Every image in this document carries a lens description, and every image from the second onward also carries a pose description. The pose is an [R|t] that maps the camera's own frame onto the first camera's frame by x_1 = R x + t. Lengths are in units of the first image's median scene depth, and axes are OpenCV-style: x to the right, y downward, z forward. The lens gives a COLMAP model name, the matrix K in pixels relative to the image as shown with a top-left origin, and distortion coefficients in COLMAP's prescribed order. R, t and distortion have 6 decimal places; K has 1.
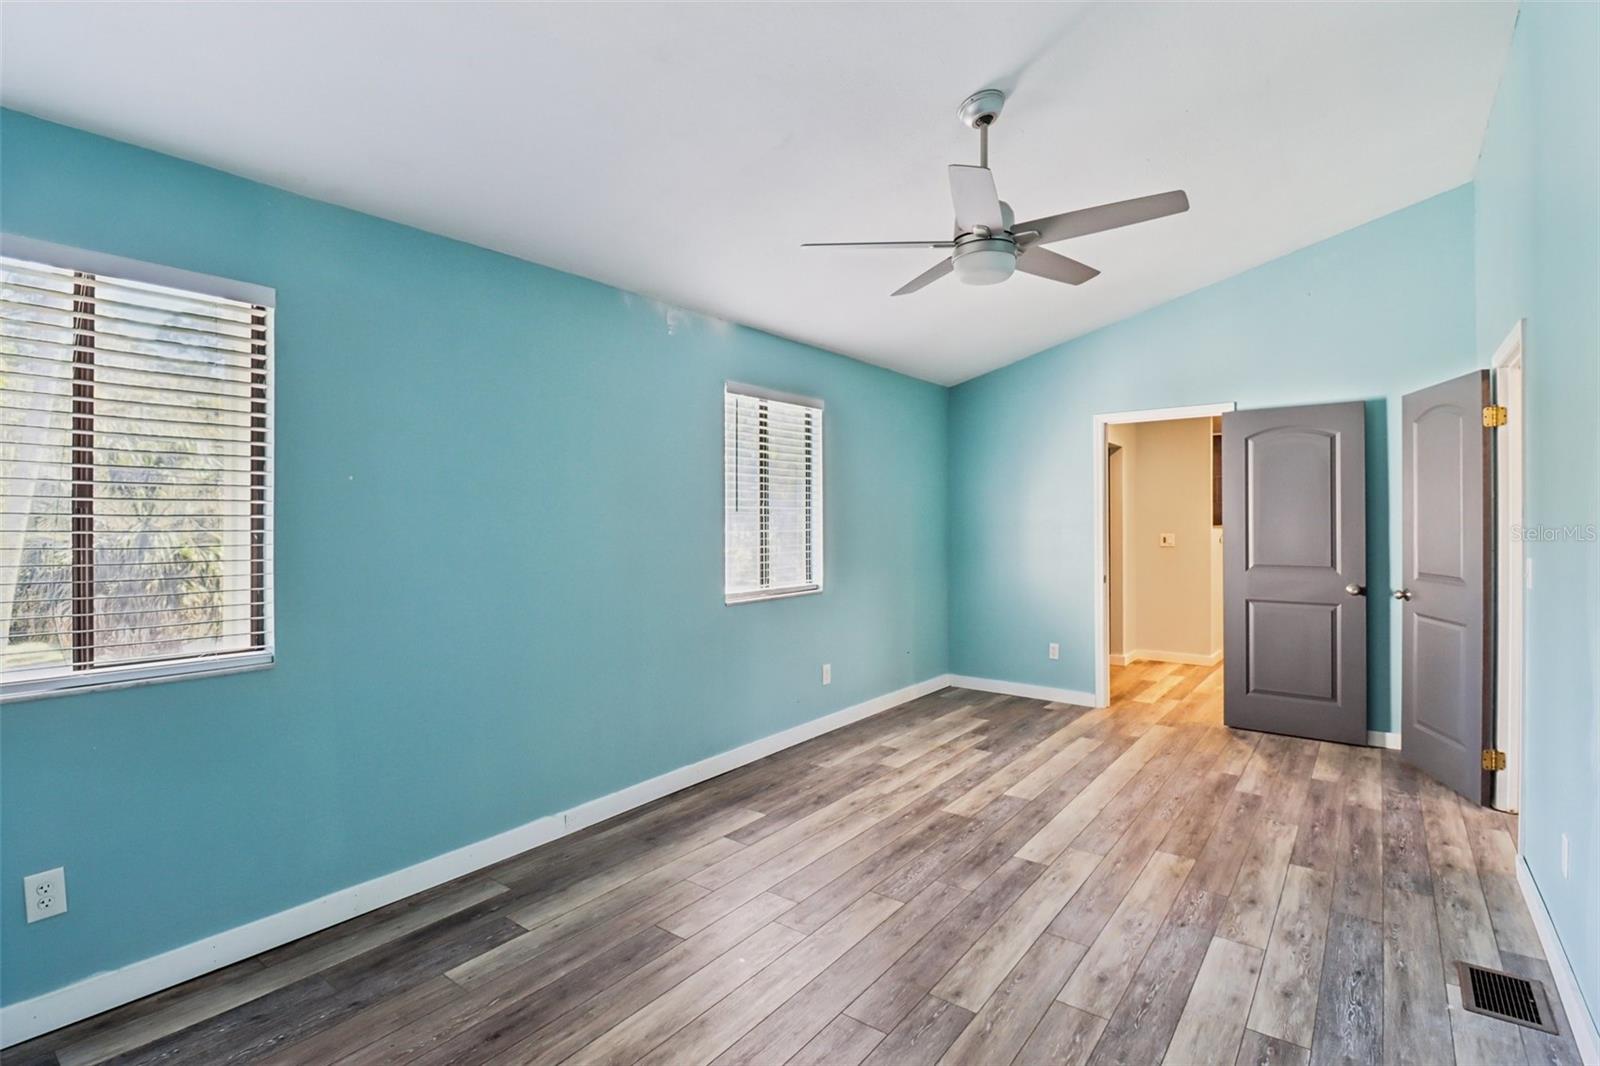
lens RADIAL K [[749.3, 0, 801.5], [0, 749.3, 513.2], [0, 0, 1]] dist [0.003033, -0.014462]
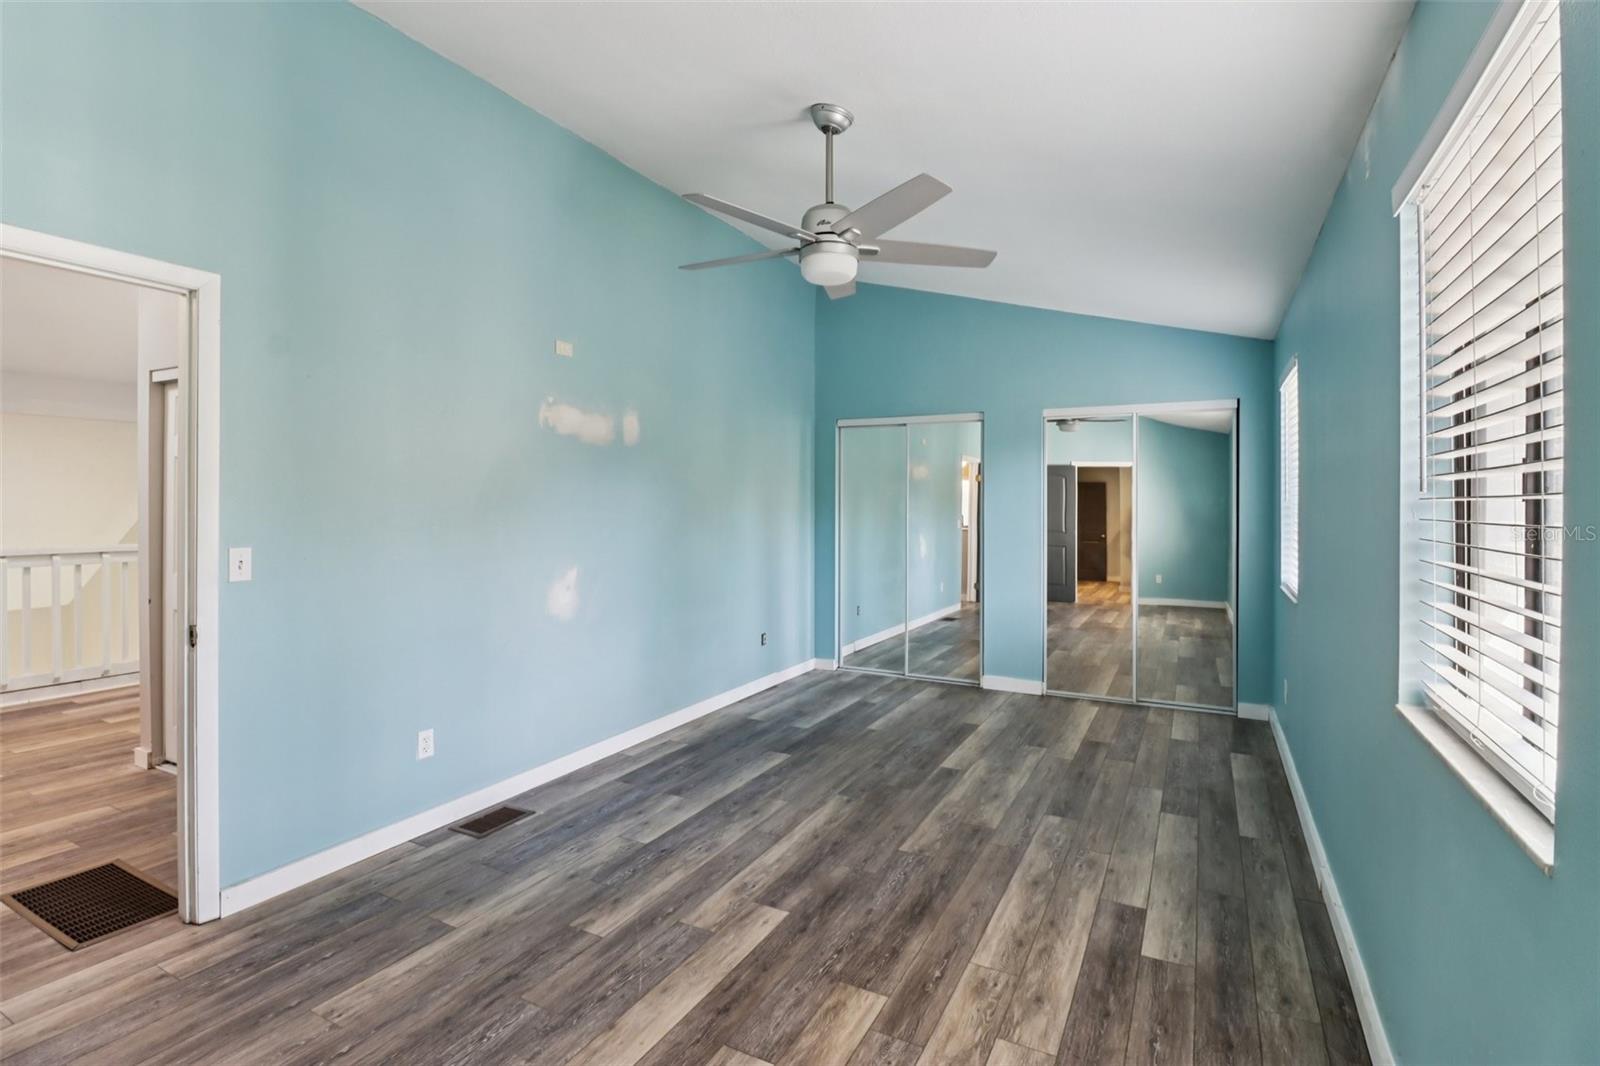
lens RADIAL K [[749.3, 0, 801.5], [0, 749.3, 513.2], [0, 0, 1]] dist [0.003033, -0.014462]
pose [[-0.986169, -0.000213, -0.165743, 0.418804], [-0.000745, 0.999995, 0.003148, 0.013942], [0.165741, 0.003228, -0.986164, 1.869342]]
